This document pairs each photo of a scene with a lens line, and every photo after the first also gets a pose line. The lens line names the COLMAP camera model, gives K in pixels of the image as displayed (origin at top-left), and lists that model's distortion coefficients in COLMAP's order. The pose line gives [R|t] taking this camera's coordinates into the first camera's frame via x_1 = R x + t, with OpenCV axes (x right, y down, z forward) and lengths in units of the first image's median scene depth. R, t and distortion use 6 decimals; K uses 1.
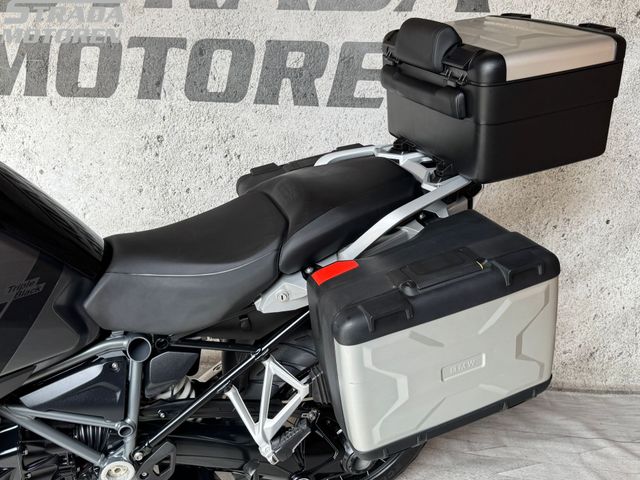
lens RADIAL K [[561.0, 0, 324.8], [0, 561.0, 235.6], [0, 0, 1]] dist [0.056547, -0.074717]
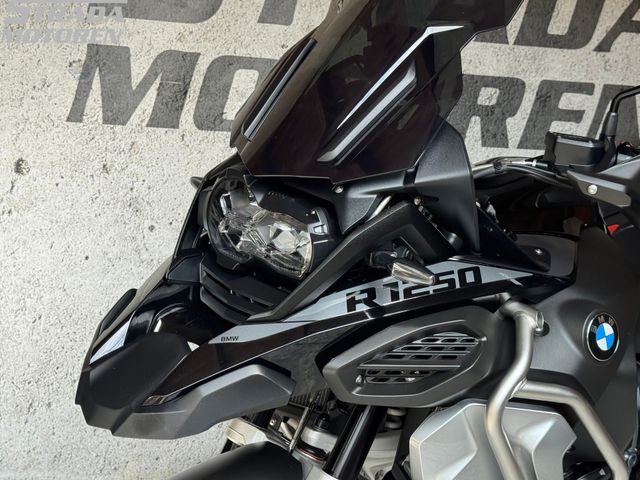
lens RADIAL K [[939.4, 0, 308.4], [0, 939.4, 224.7], [0, 0, 1]] dist [0.135659, 0.000000]
pose [[0.925614, -0.006094, 0.378420, -0.869913], [0.067824, 0.986355, -0.150013, 0.089654], [-0.372342, 0.164520, 0.913397, -0.216036]]
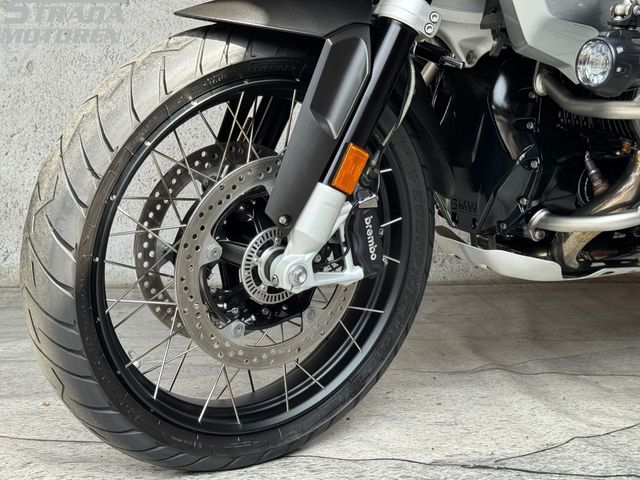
lens RADIAL K [[939.4, 0, 318.5], [0, 939.4, 240.9], [0, 0, 1]] dist [0.135659, 0.000000]
pose [[0.977764, -0.036744, 0.206463, -0.777520], [0.077928, 0.977692, -0.195052, 0.451162], [-0.194690, 0.206804, 0.958816, -0.105339]]
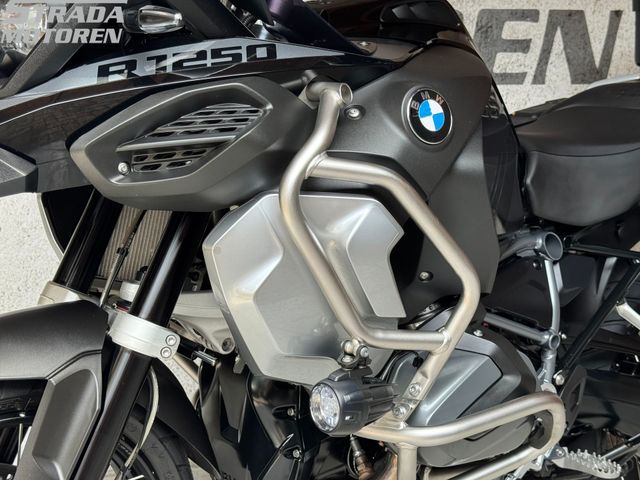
lens RADIAL K [[939.4, 0, 314.2], [0, 939.4, 239.1], [0, 0, 1]] dist [0.135659, 0.000000]
pose [[0.941944, -0.057766, 0.330762, -0.675191], [0.139565, 0.963318, -0.229215, 0.276188], [-0.305389, 0.262071, 0.915454, -0.140967]]
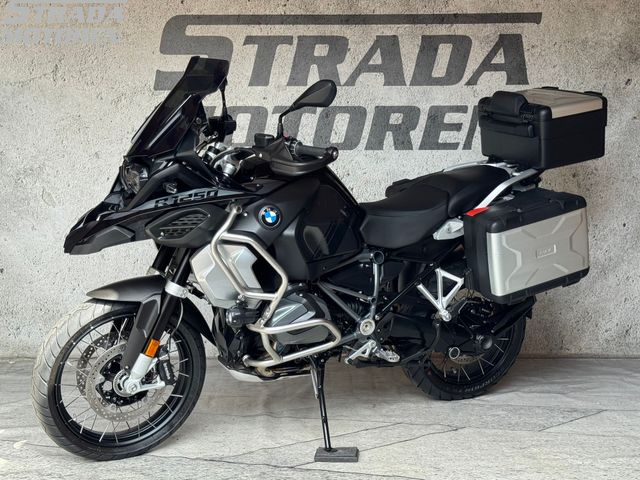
lens RADIAL K [[939.4, 0, 313.6], [0, 939.4, 240.3], [0, 0, 1]] dist [0.135659, 0.000000]
pose [[0.994607, -0.033225, 0.098250, -0.498926], [0.052109, 0.979139, -0.196394, 0.441309], [-0.089675, 0.200455, 0.975590, -1.229052]]
